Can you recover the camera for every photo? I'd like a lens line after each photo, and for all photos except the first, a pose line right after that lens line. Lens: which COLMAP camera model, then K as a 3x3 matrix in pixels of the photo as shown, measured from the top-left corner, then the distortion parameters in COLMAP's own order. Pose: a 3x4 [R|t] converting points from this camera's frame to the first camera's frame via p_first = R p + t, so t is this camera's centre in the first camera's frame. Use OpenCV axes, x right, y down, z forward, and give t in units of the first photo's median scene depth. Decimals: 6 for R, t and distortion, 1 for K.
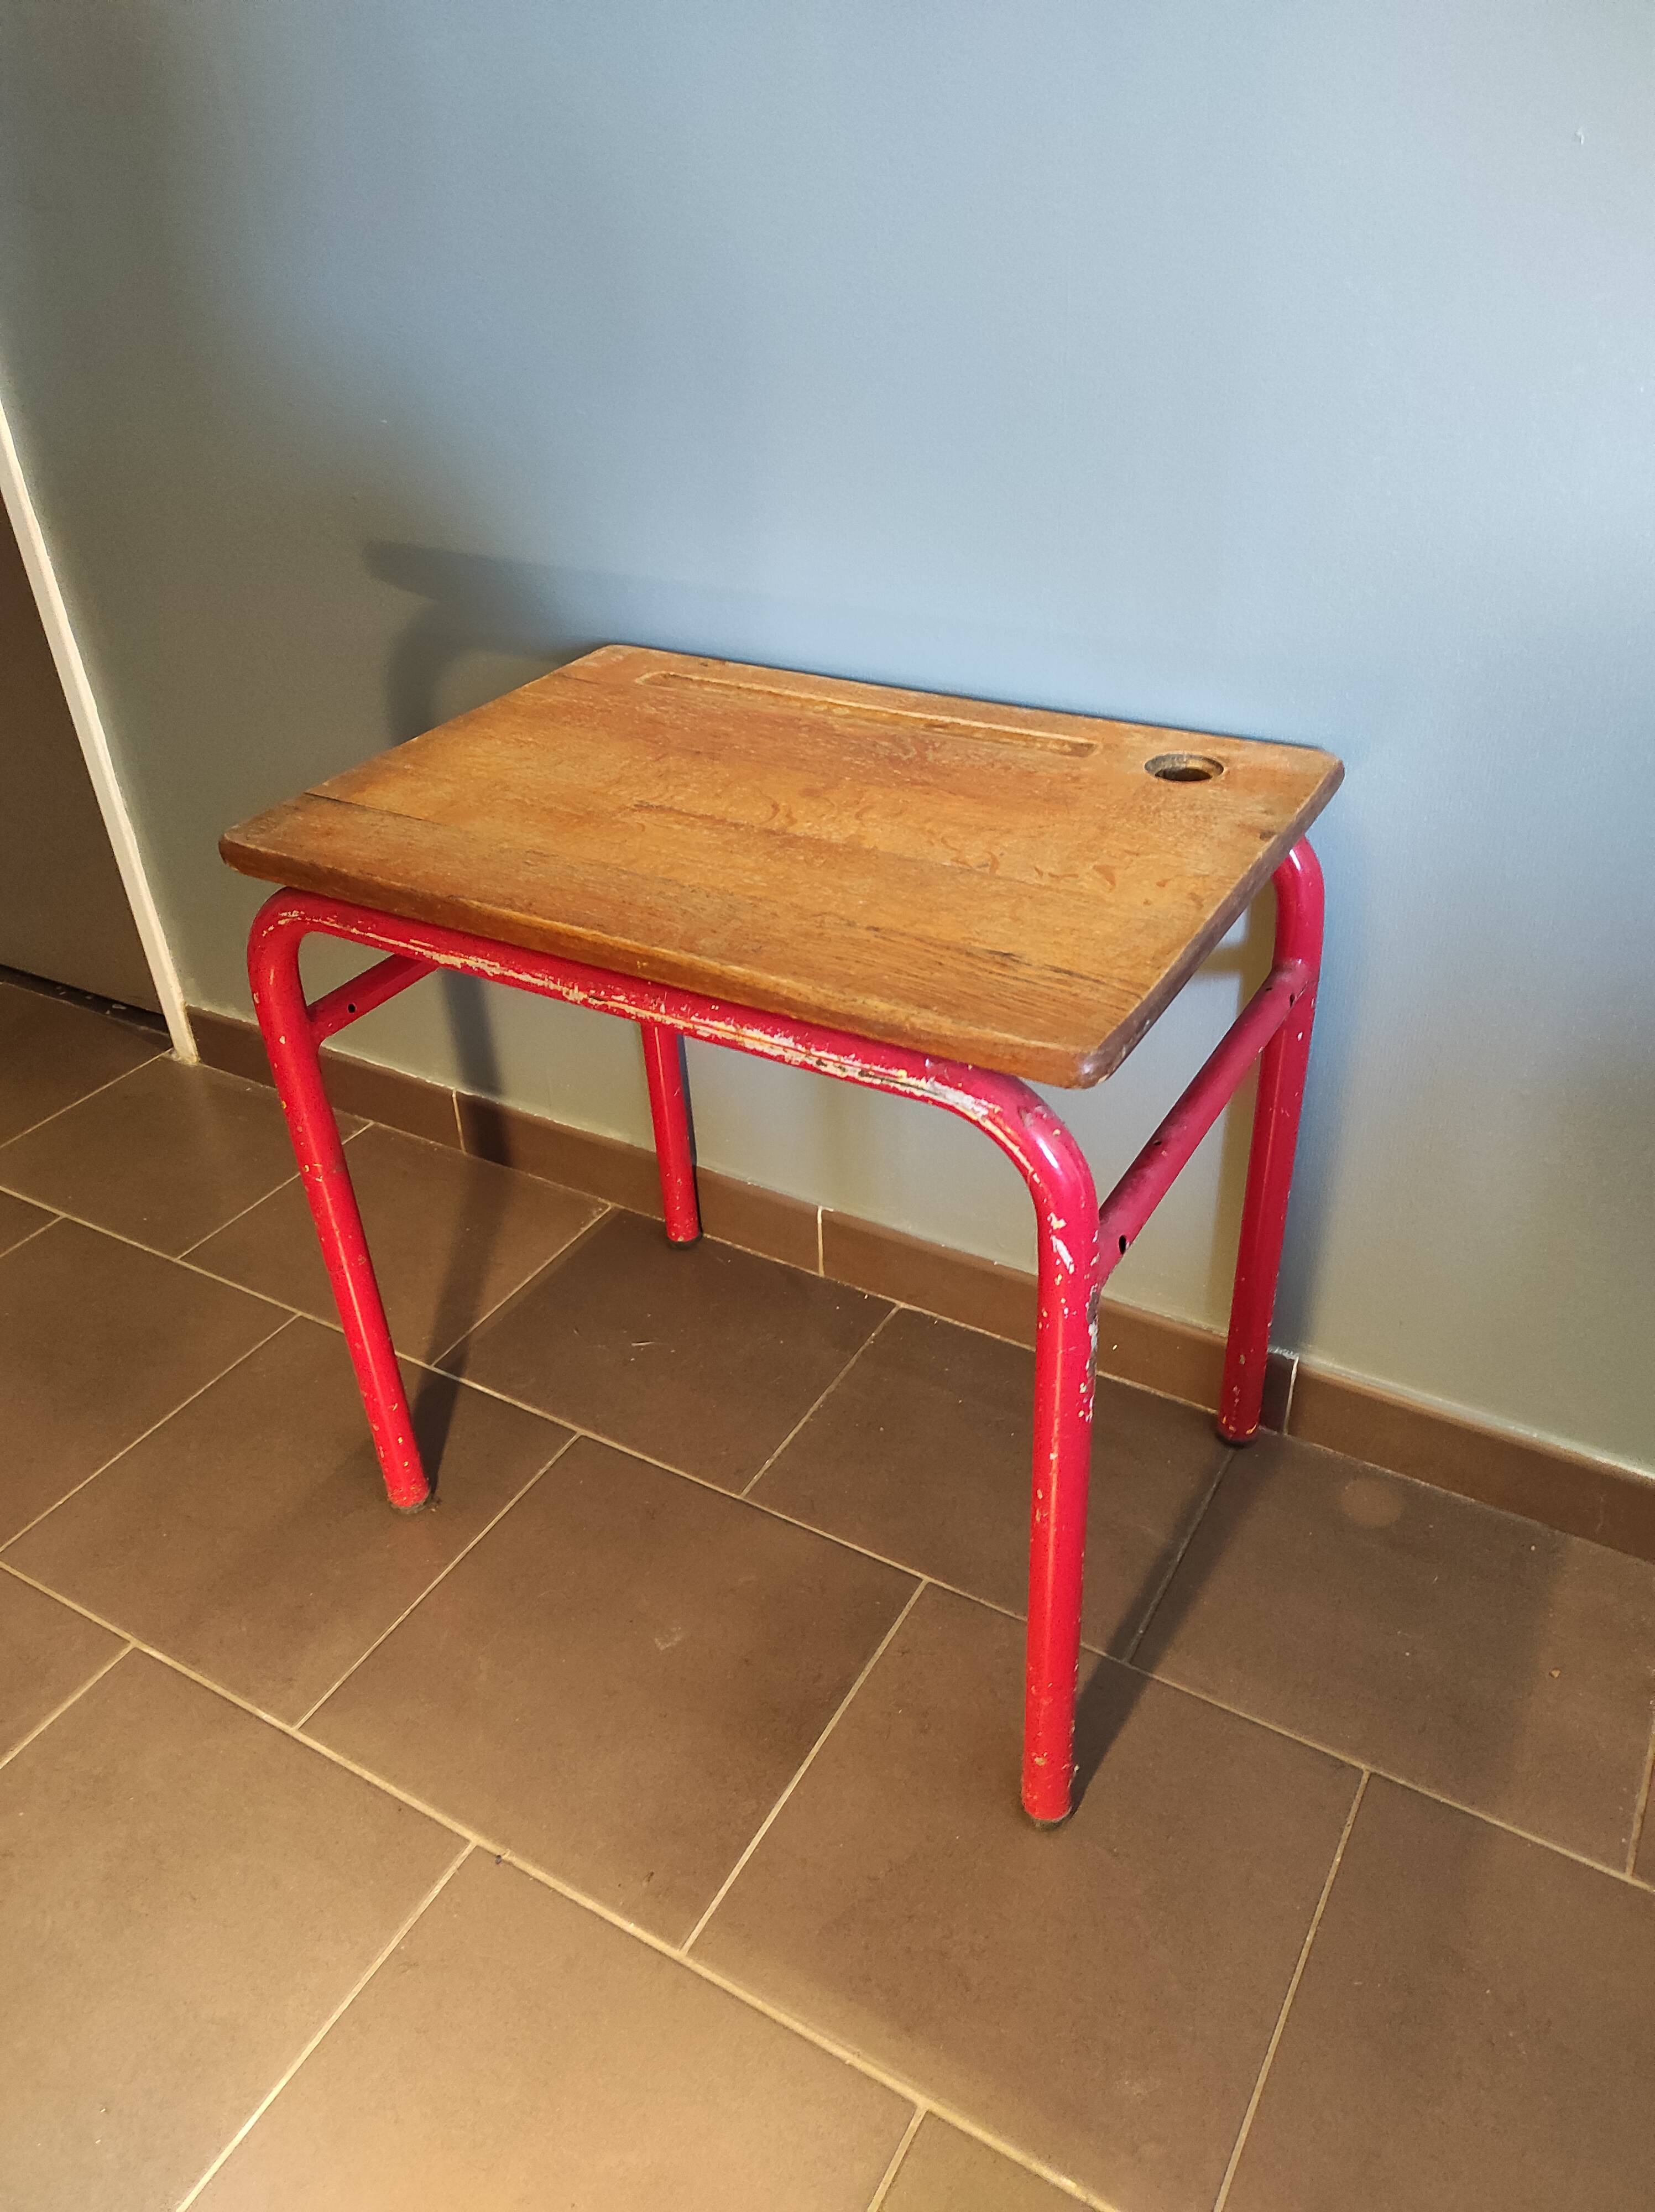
lens RADIAL K [[1627.2, 0, 826.5], [0, 1627.2, 1095.4], [0, 0, 1]] dist [0.054084, -0.050299]
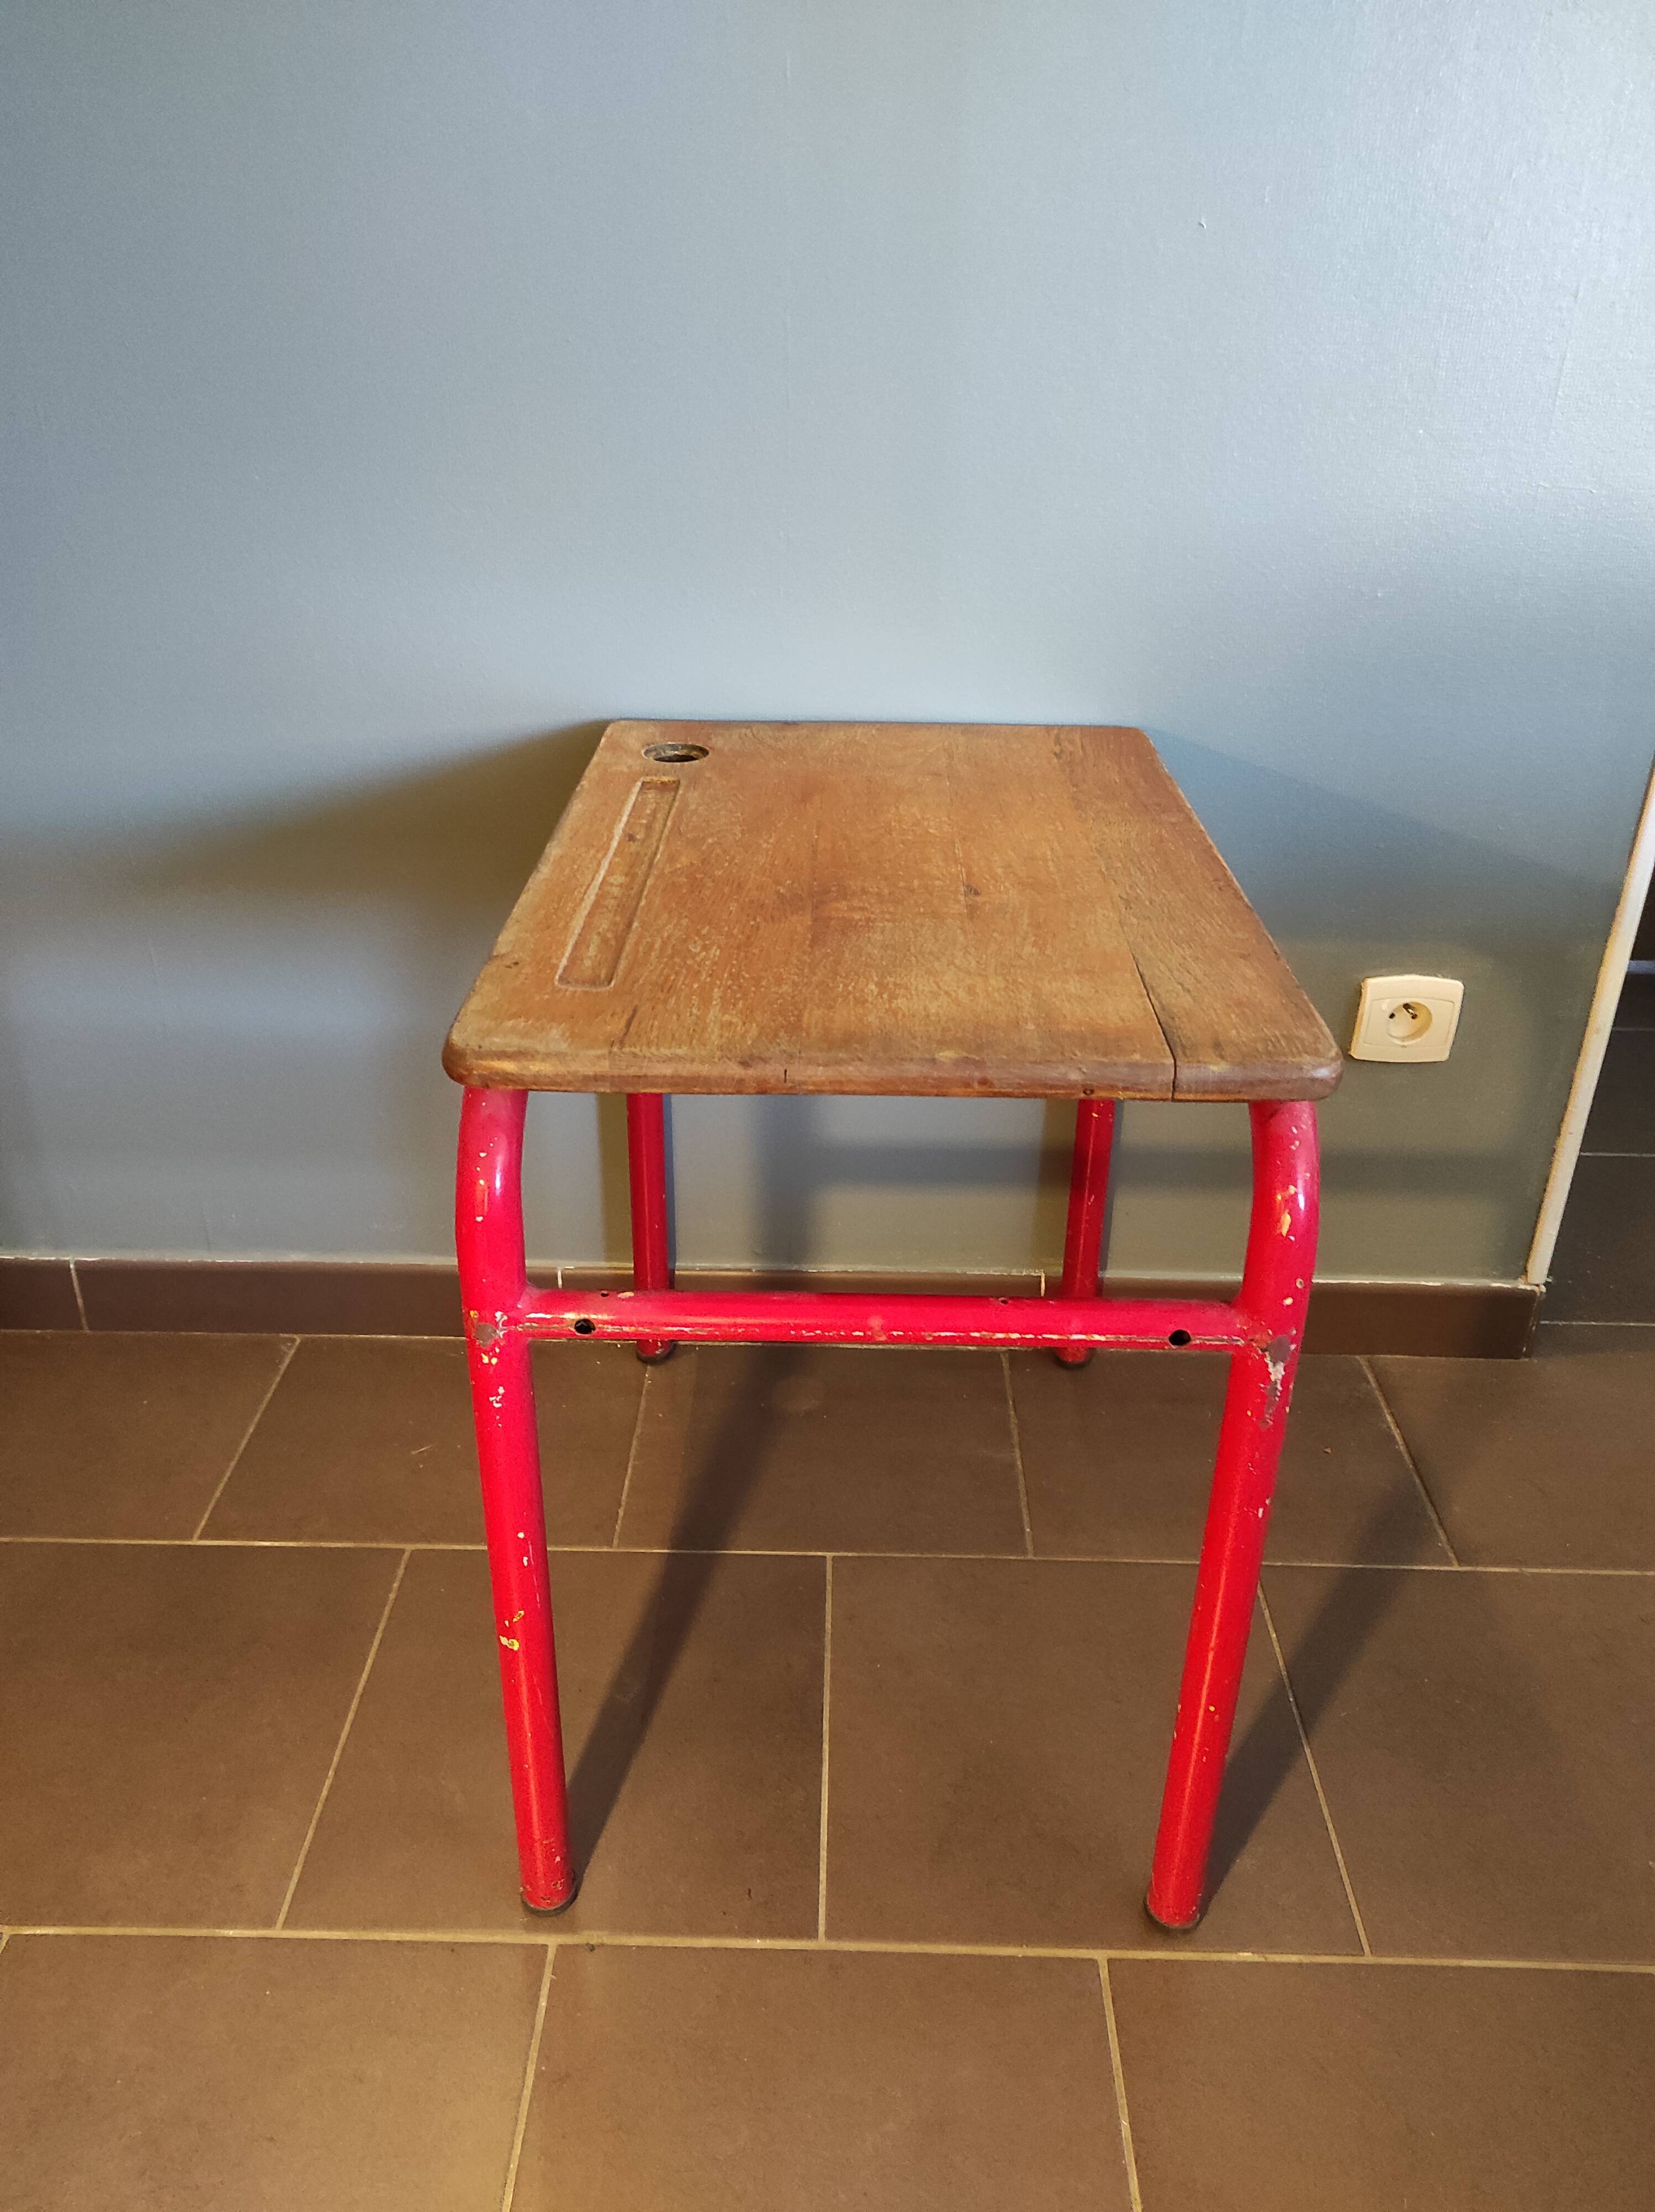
lens RADIAL K [[1627.2, 0, 817.5], [0, 1627.2, 1102.1], [0, 0, 1]] dist [0.054084, -0.050299]
pose [[-0.486796, -0.372988, 0.789880, -0.806600], [0.487401, 0.634420, 0.599960, -0.670159], [-0.724893, 0.677046, -0.127038, 1.217803]]
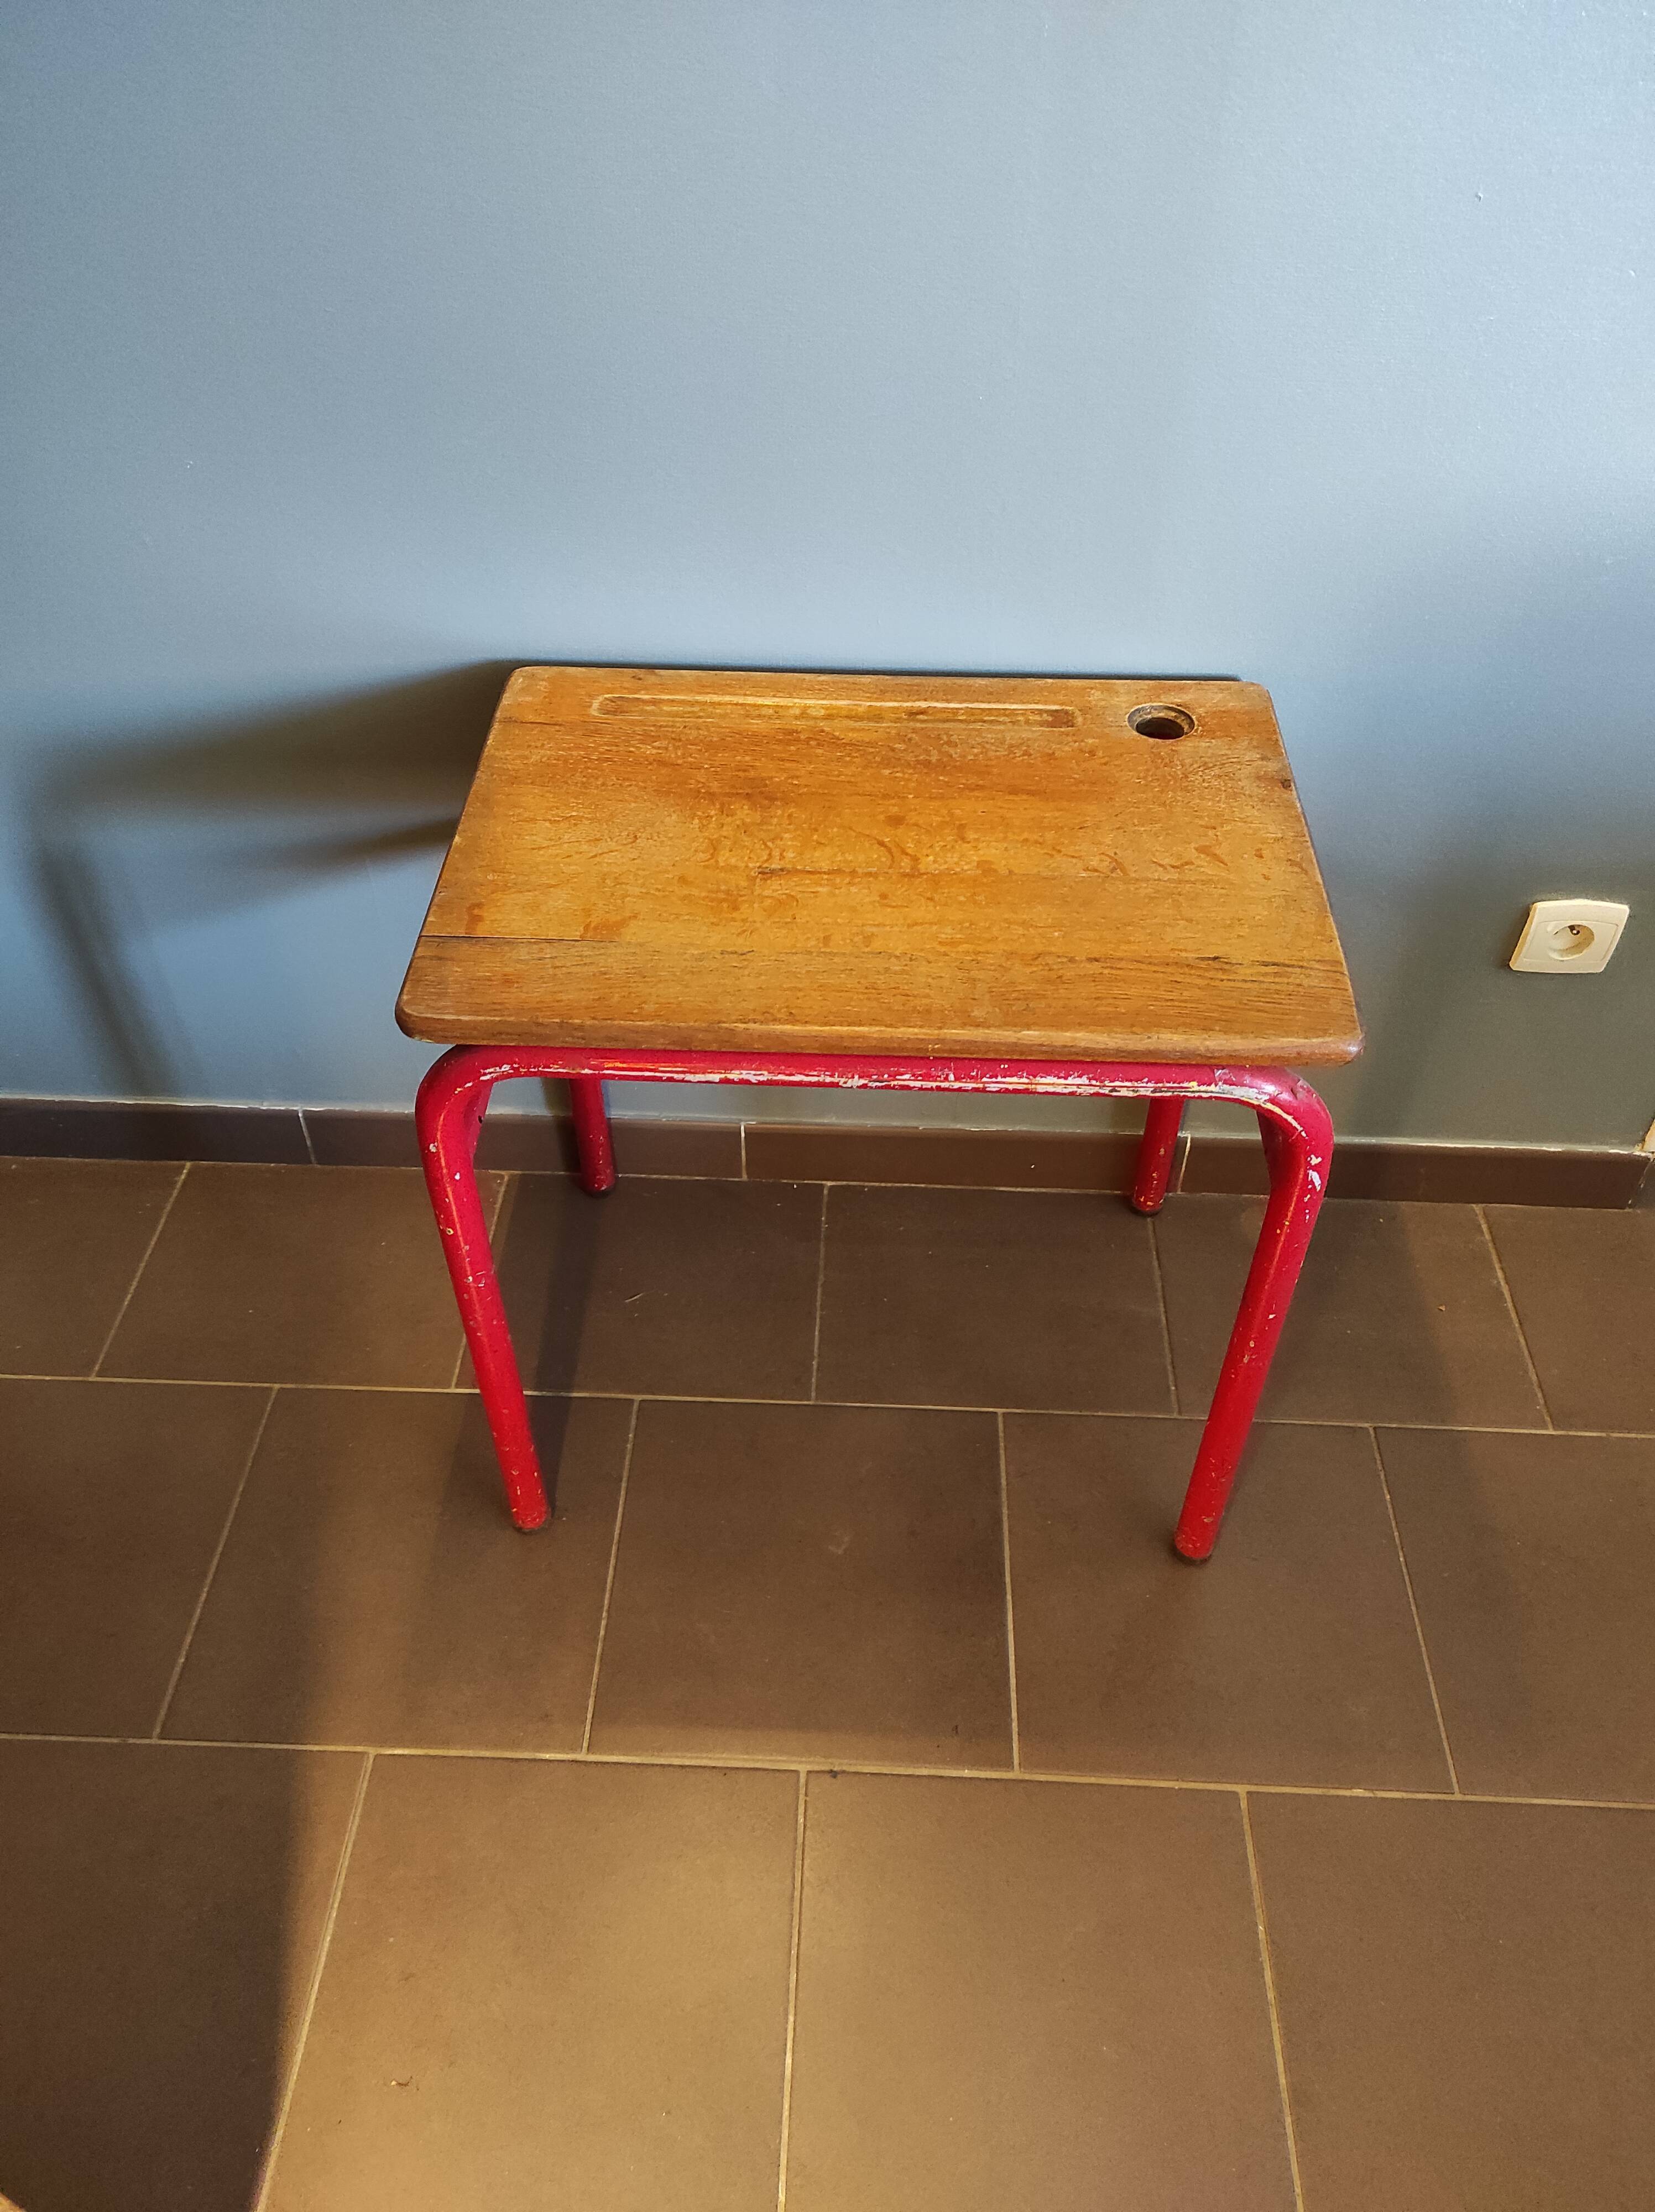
lens RADIAL K [[1627.2, 0, 825.4], [0, 1627.2, 1095.8], [0, 0, 1]] dist [0.054084, -0.050299]
pose [[0.883507, -0.297342, 0.361944, -0.490402], [0.224360, 0.946917, 0.230243, -0.266264], [-0.411192, -0.122216, 0.903319, 0.005996]]
